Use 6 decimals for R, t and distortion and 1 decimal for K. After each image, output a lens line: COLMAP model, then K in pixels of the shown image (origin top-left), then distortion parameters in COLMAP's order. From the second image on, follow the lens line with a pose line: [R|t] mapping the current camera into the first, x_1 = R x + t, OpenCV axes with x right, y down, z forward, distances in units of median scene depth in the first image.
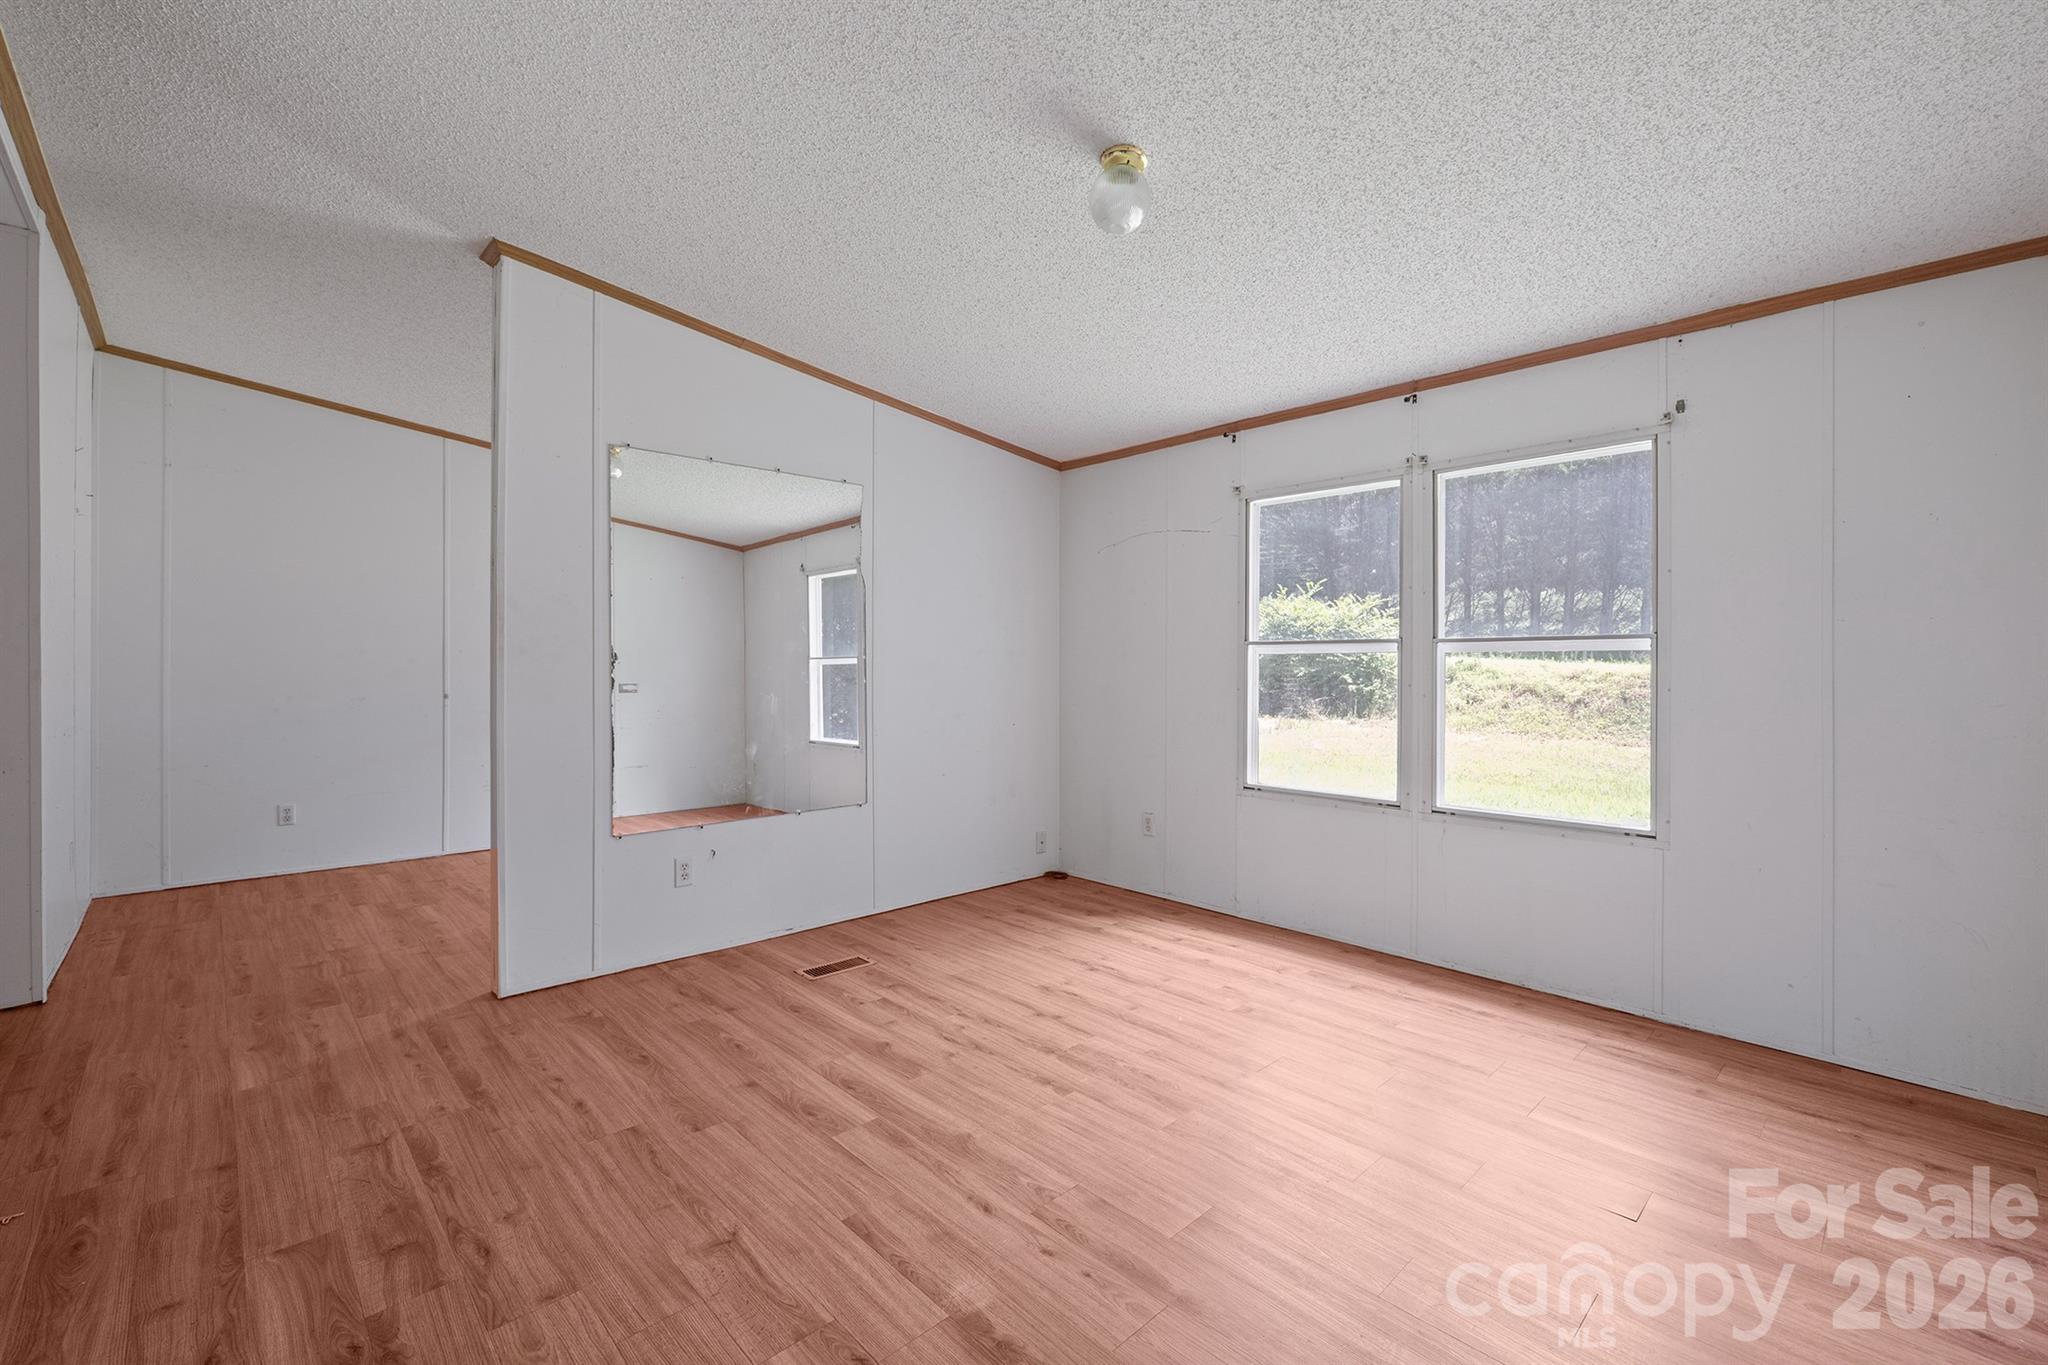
lens RADIAL K [[866.1, 0, 1022.7], [0, 866.1, 659.4], [0, 0, 1]] dist [-0.008243, -0.000119]
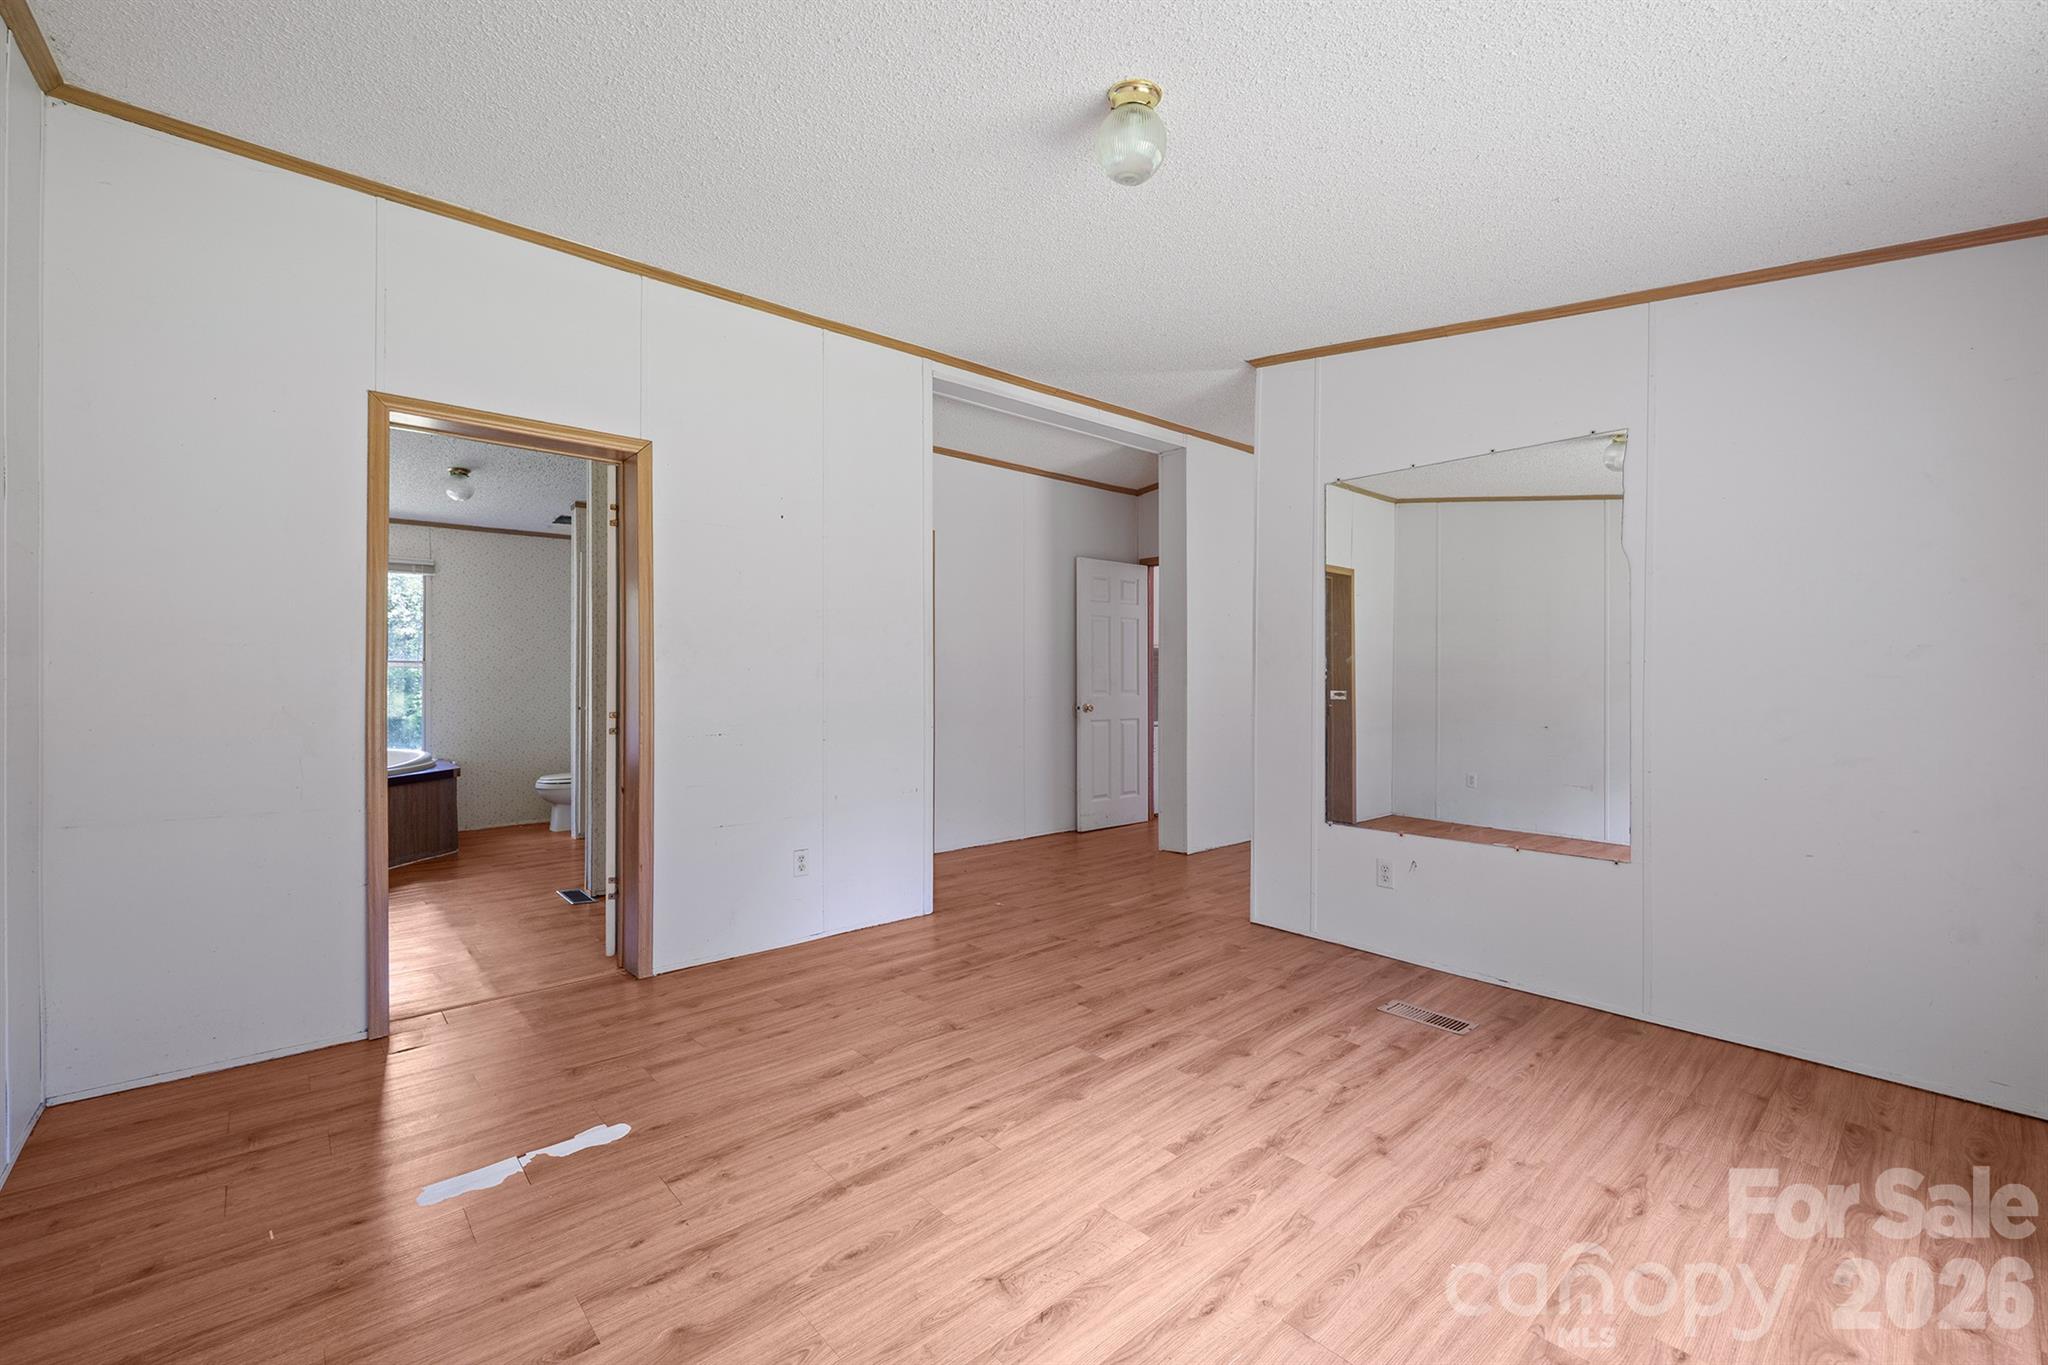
lens RADIAL K [[858.3, 0, 1031.4], [0, 858.3, 667.1], [0, 0, 1]] dist [-0.007526, -0.000061]
pose [[-0.023560, -0.010585, -0.999666, 0.753054], [0.007421, 0.999915, -0.010762, 0.006681], [0.999695, -0.007672, -0.023479, 0.698818]]
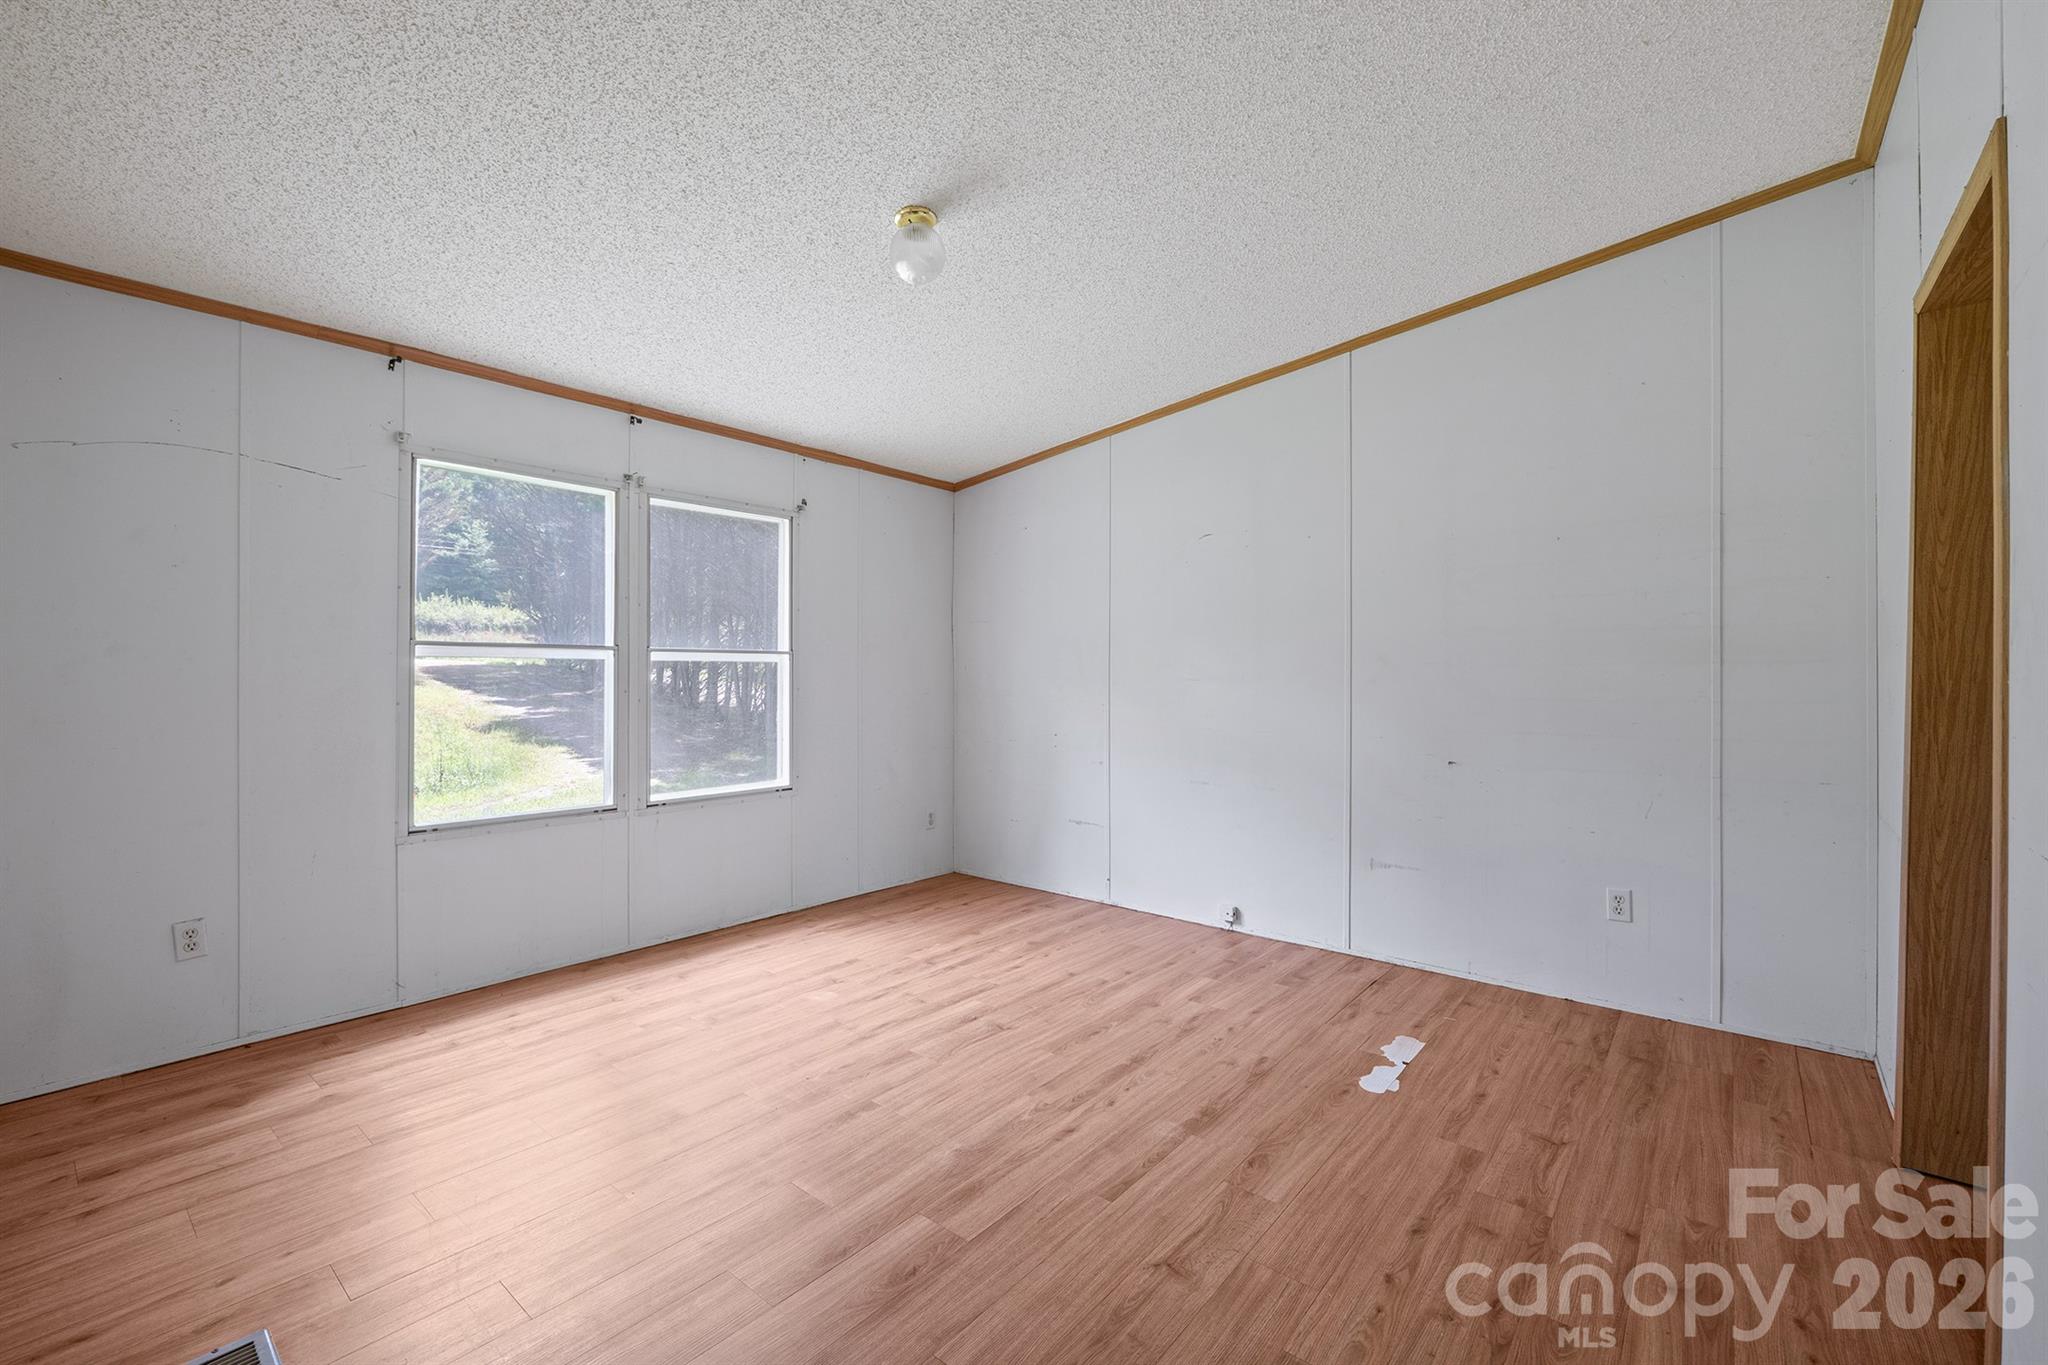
lens RADIAL K [[858.3, 0, 1031.4], [0, 858.3, 667.1], [0, 0, 1]] dist [-0.007526, -0.000061]
pose [[-0.127532, 0.004202, 0.991826, -0.757211], [-0.011021, 0.999923, -0.005654, 0.001231], [-0.991773, -0.011652, -0.127476, 0.756142]]
